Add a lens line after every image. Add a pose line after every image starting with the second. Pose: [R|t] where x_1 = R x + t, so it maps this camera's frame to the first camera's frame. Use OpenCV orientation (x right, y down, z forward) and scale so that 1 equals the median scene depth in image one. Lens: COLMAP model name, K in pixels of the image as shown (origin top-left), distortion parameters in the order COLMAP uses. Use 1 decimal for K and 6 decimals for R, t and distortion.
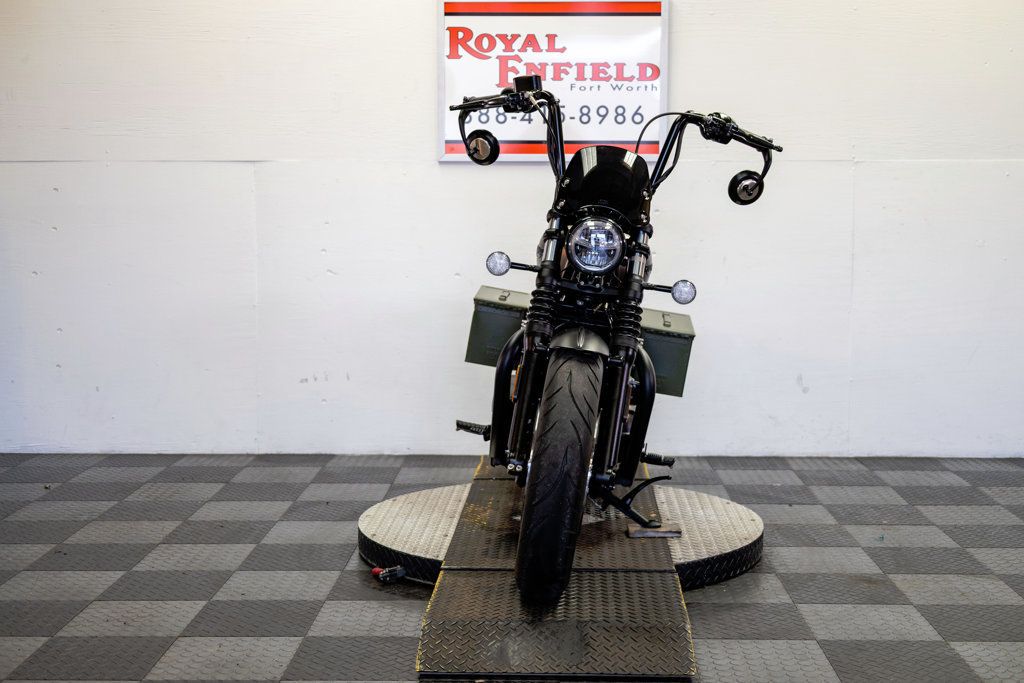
lens RADIAL K [[1422.1, 0, 506.6], [0, 1422.1, 346.9], [0, 0, 1]] dist [0.015899, 0.025699]
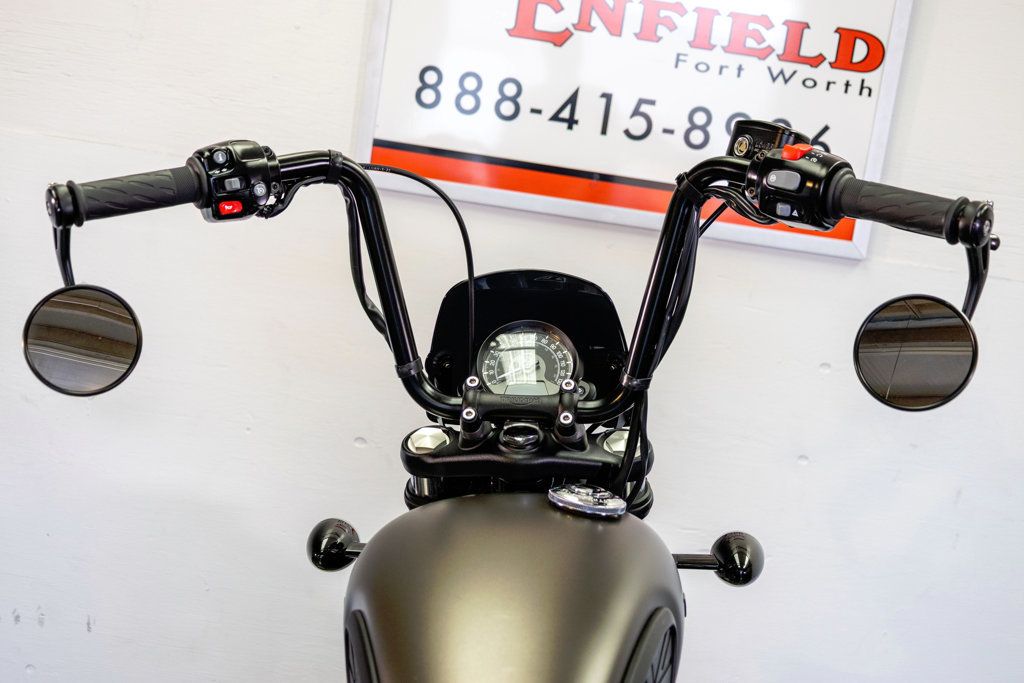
lens RADIAL K [[1473.2, 0, 514.6], [0, 1473.2, 338.2], [0, 0, 1]] dist [0.028567, 0.084409]
pose [[0.989551, 0.143276, 0.016165, 0.001300], [-0.143688, 0.989223, 0.028120, -0.104621], [-0.011961, -0.030149, 0.999474, 0.549847]]
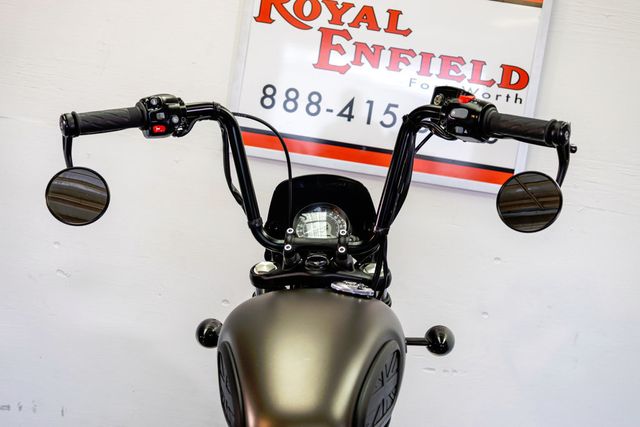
lens RADIAL K [[920.8, 0, 321.6], [0, 920.8, 211.4], [0, 0, 1]] dist [0.028567, 0.084409]
pose [[0.988438, 0.151579, 0.003741, 0.007295], [-0.151064, 0.986600, -0.061649, -0.077354], [-0.013035, 0.060371, 0.998091, 0.515652]]
